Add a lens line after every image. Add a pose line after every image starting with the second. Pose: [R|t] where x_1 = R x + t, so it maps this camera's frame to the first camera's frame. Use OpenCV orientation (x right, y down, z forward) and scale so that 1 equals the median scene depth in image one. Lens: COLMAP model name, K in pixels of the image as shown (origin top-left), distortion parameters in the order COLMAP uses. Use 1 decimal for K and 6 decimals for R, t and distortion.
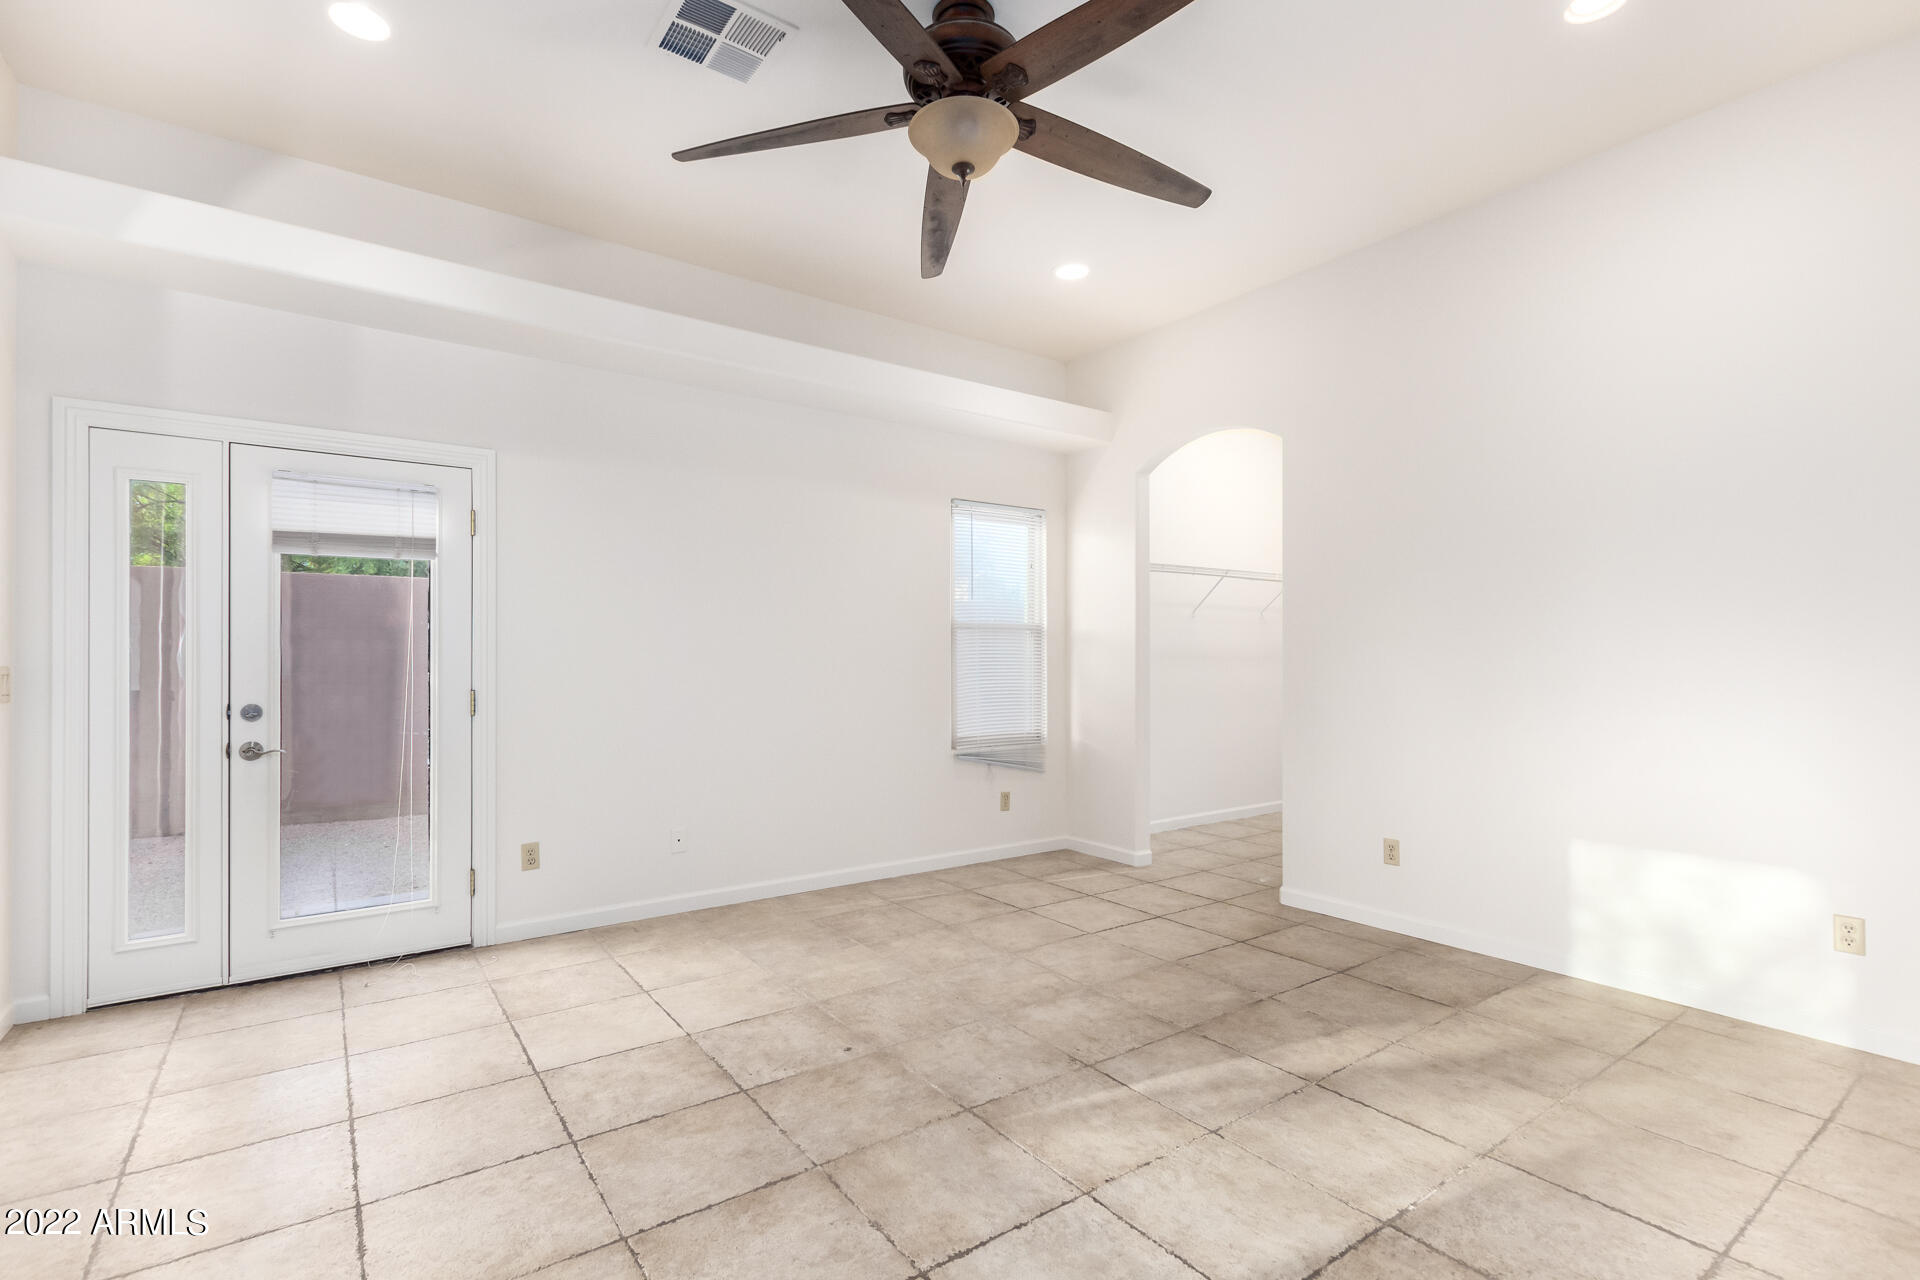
lens RADIAL K [[876.5, 0, 958.0], [0, 876.5, 652.6], [0, 0, 1]] dist [0.007697, -0.003909]
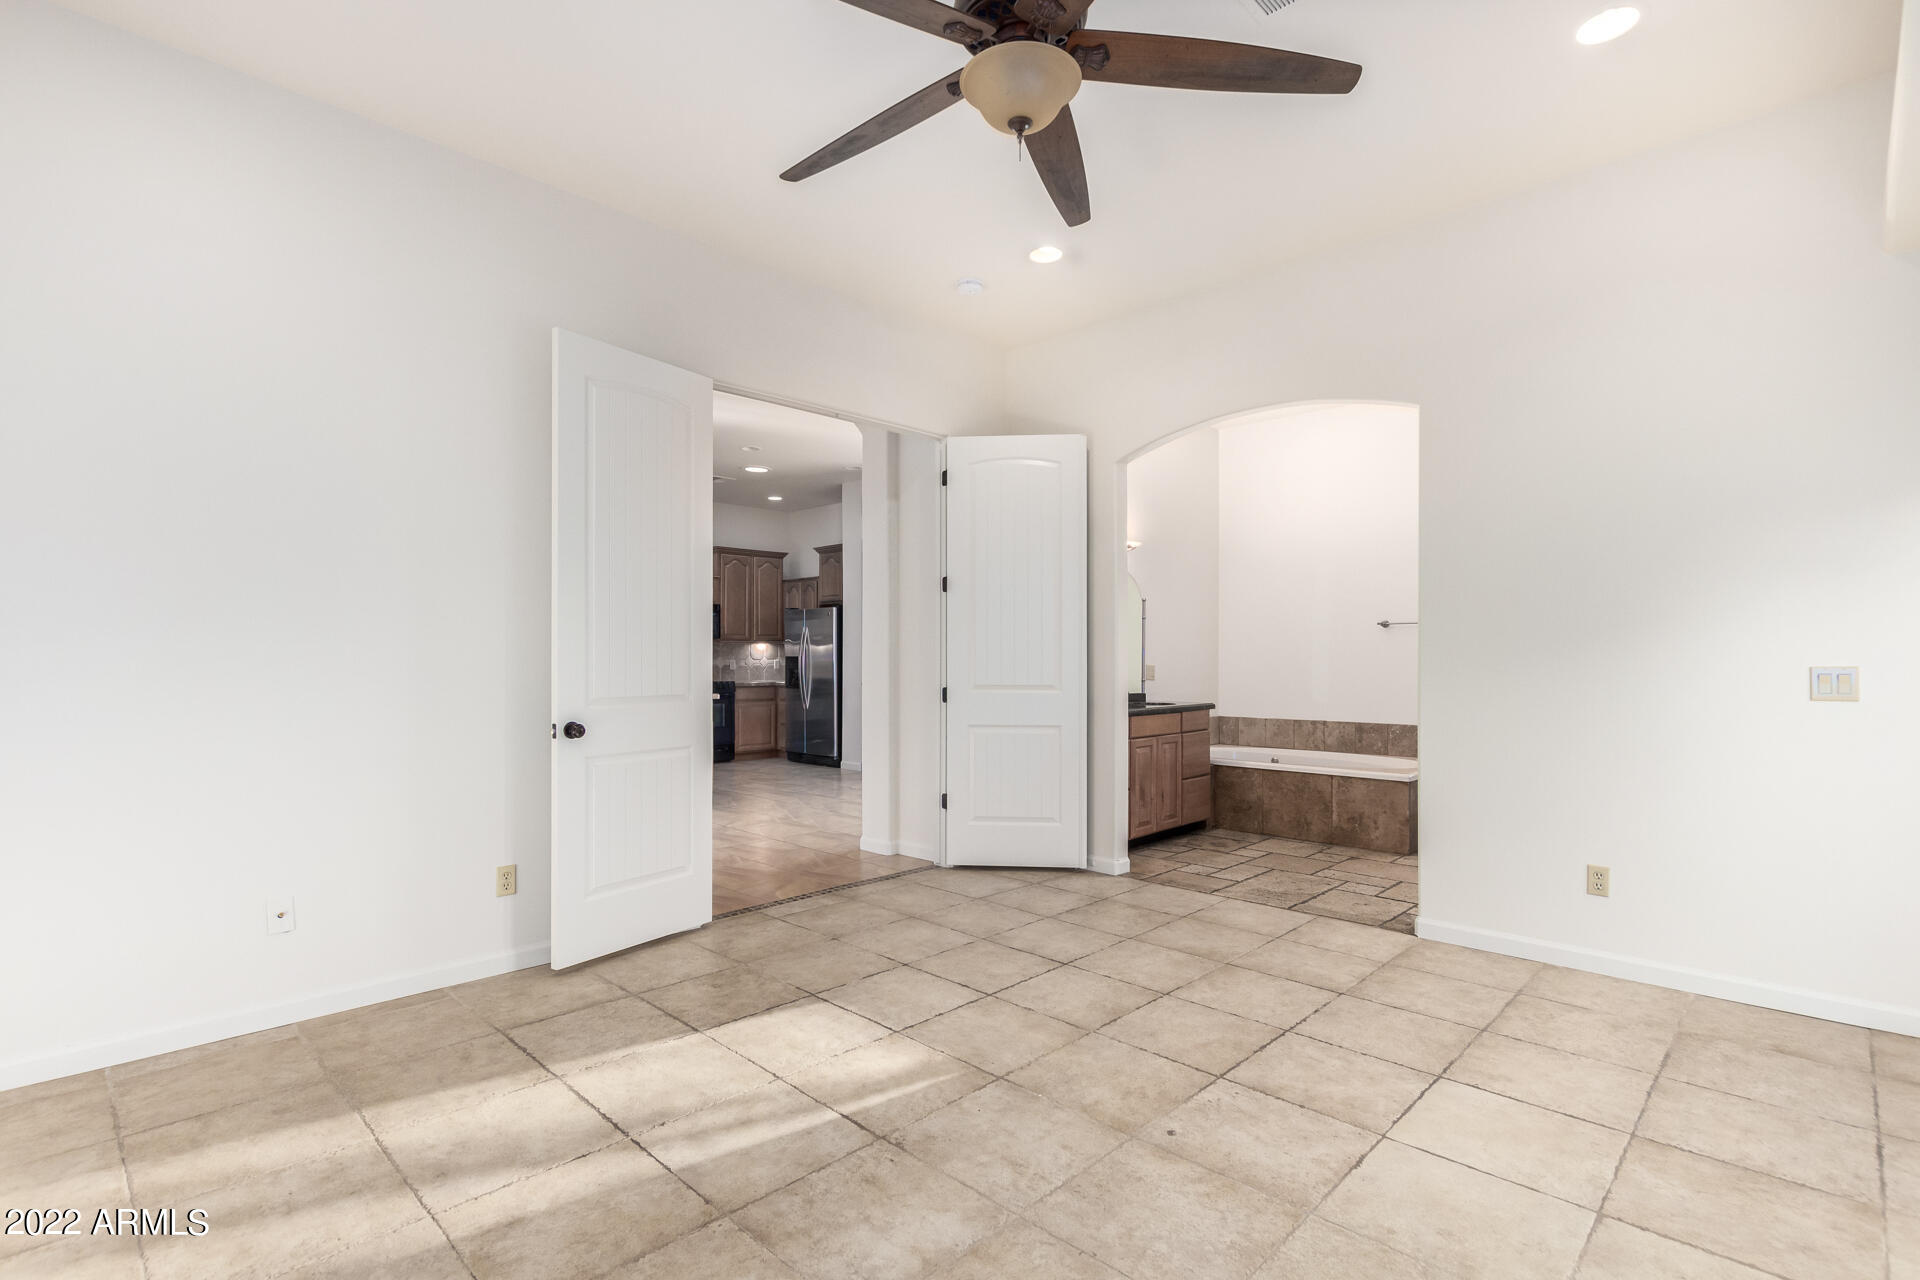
lens RADIAL K [[876.5, 0, 963.1], [0, 876.5, 651.6], [0, 0, 1]] dist [0.007697, -0.003909]
pose [[-0.985352, -0.003633, -0.170491, 0.213863], [-0.000492, 0.999829, -0.018462, 0.016521], [0.170529, -0.018108, -0.985186, 1.827557]]
